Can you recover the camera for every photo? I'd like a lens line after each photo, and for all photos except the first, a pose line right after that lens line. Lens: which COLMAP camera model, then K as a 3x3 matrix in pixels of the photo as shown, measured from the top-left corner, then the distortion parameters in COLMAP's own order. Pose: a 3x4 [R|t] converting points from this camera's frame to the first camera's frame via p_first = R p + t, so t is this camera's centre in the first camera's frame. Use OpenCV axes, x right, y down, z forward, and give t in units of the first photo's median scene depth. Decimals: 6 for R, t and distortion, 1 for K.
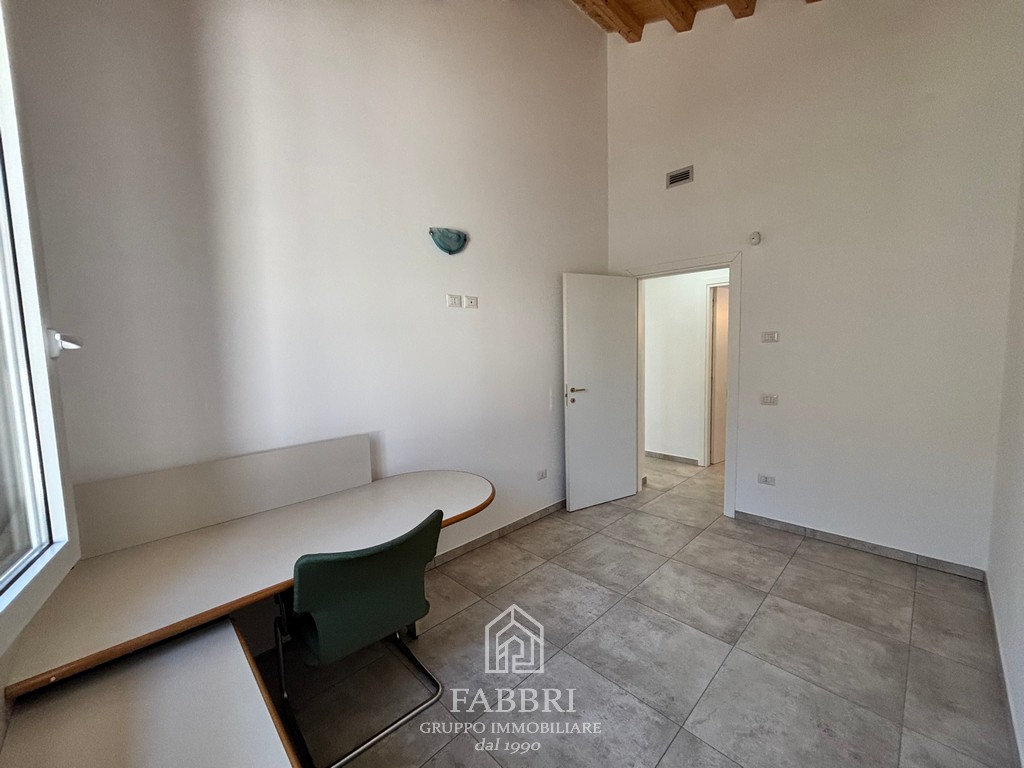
lens RADIAL K [[415.6, 0, 511.6], [0, 415.6, 384.4], [0, 0, 1]] dist [0.005265, -0.000376]
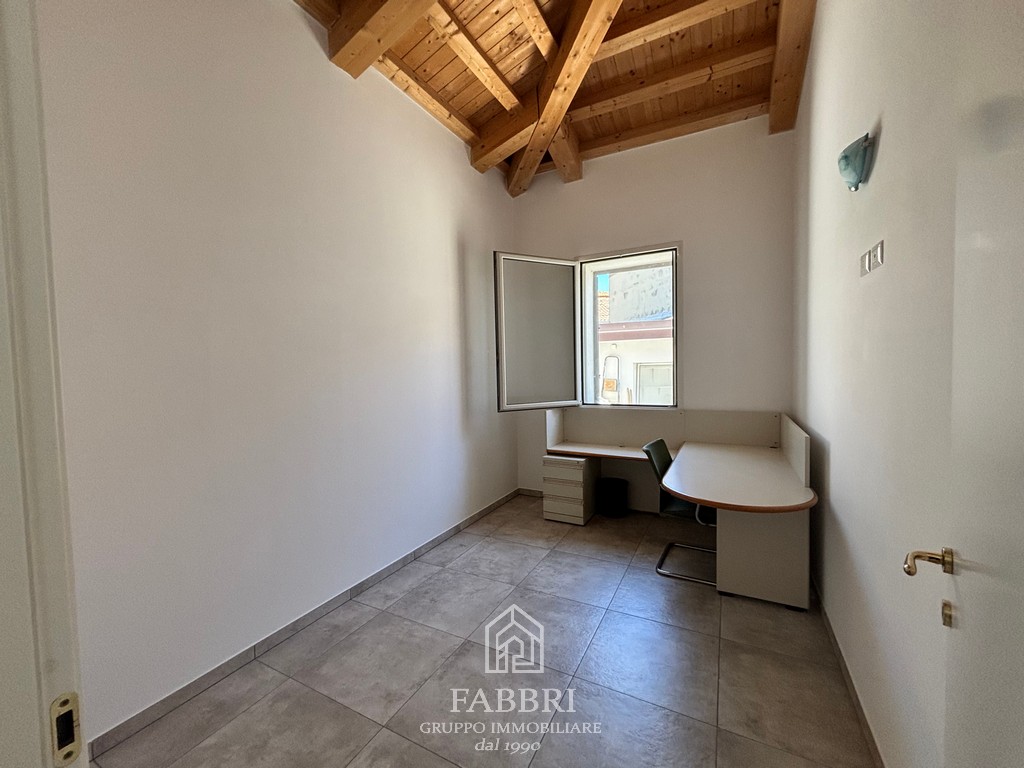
lens RADIAL K [[415.6, 0, 509.5], [0, 415.6, 382.8], [0, 0, 1]] dist [0.005265, -0.000376]
pose [[-0.951841, 0.060814, -0.300499, 0.713916], [0.019519, 0.990162, 0.138557, -0.182074], [0.305969, 0.126019, -0.943664, 1.981884]]
